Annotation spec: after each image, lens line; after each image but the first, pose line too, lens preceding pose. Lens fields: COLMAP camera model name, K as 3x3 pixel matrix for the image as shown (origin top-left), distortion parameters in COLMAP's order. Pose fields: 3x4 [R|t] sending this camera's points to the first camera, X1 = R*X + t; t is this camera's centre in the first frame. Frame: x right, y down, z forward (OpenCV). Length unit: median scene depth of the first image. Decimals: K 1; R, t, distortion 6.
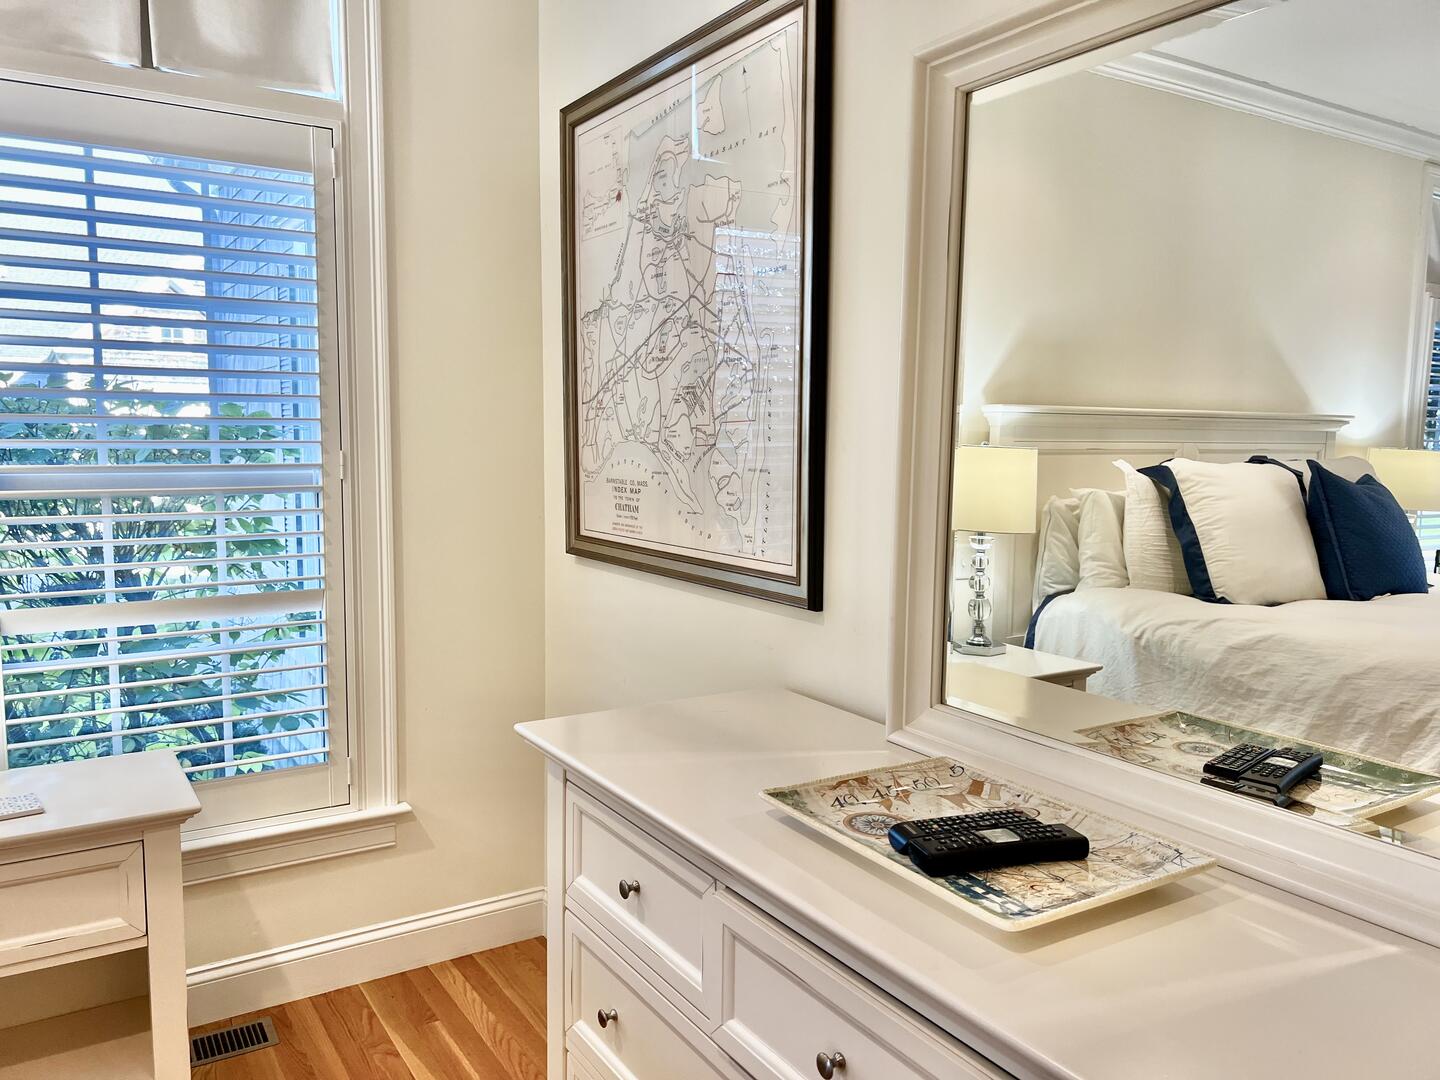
lens RADIAL K [[1082.9, 0, 722.4], [0, 1082.9, 544.0], [0, 0, 1]] dist [0.066765, -0.079097]
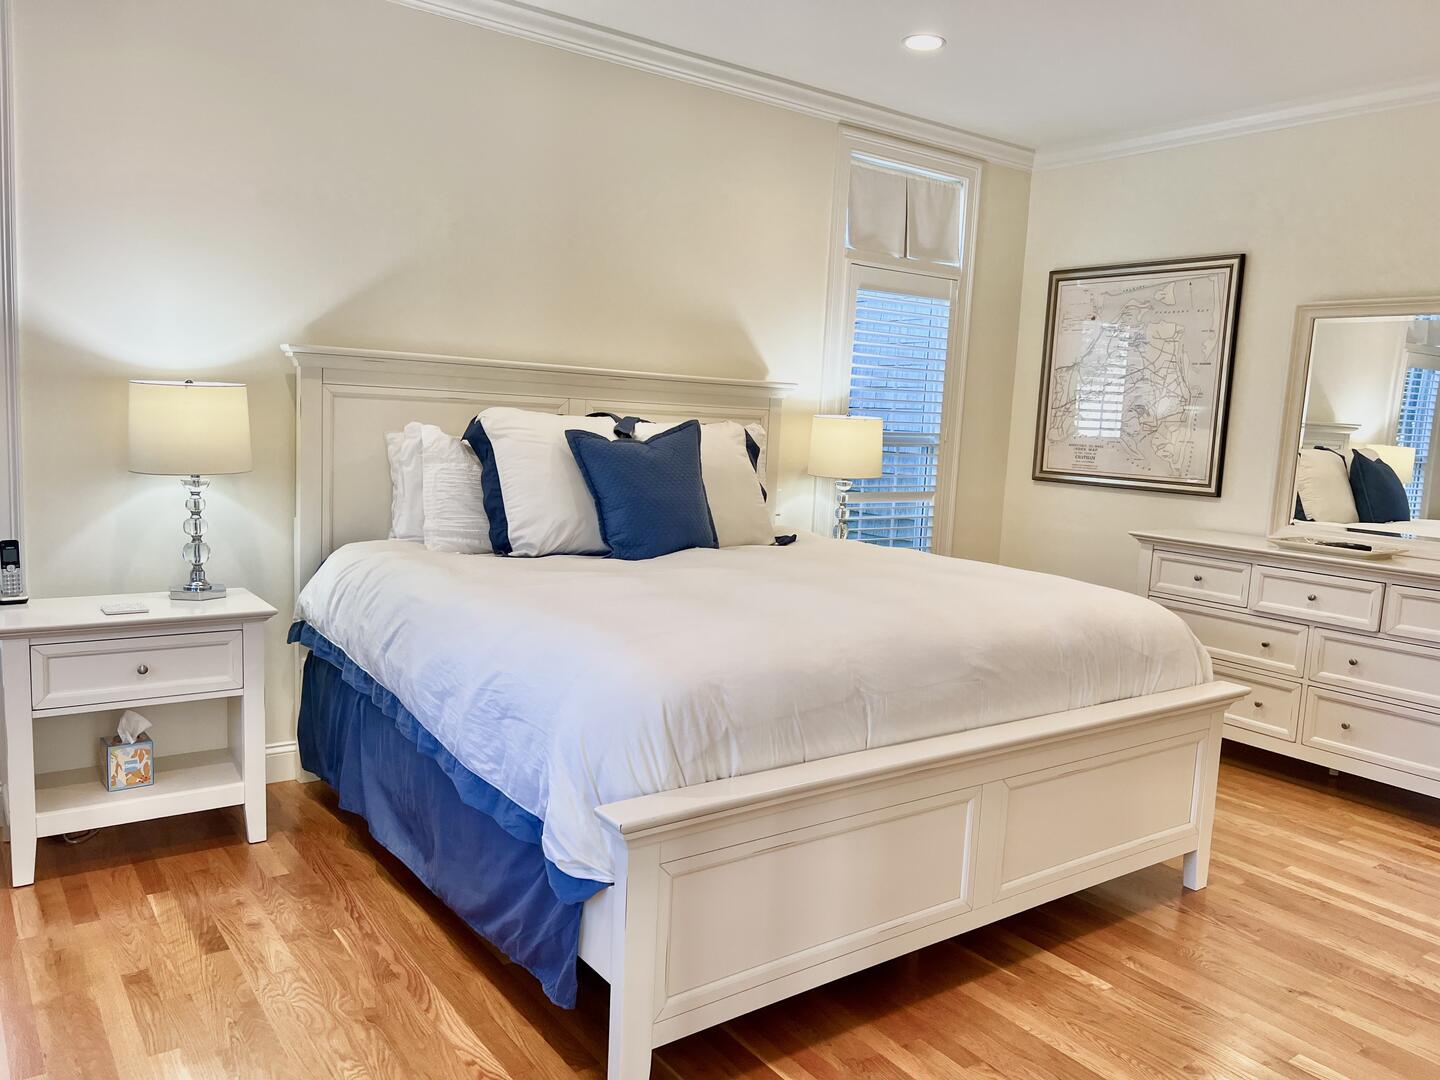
lens RADIAL K [[1080.8, 0, 718.3], [0, 1080.8, 527.2], [0, 0, 1]] dist [0.008575, 0.002305]
pose [[0.997633, 0.030817, 0.061464, -0.989322], [-0.031116, 0.999508, 0.003908, 0.126081], [-0.061314, -0.005812, 0.998102, -1.179036]]
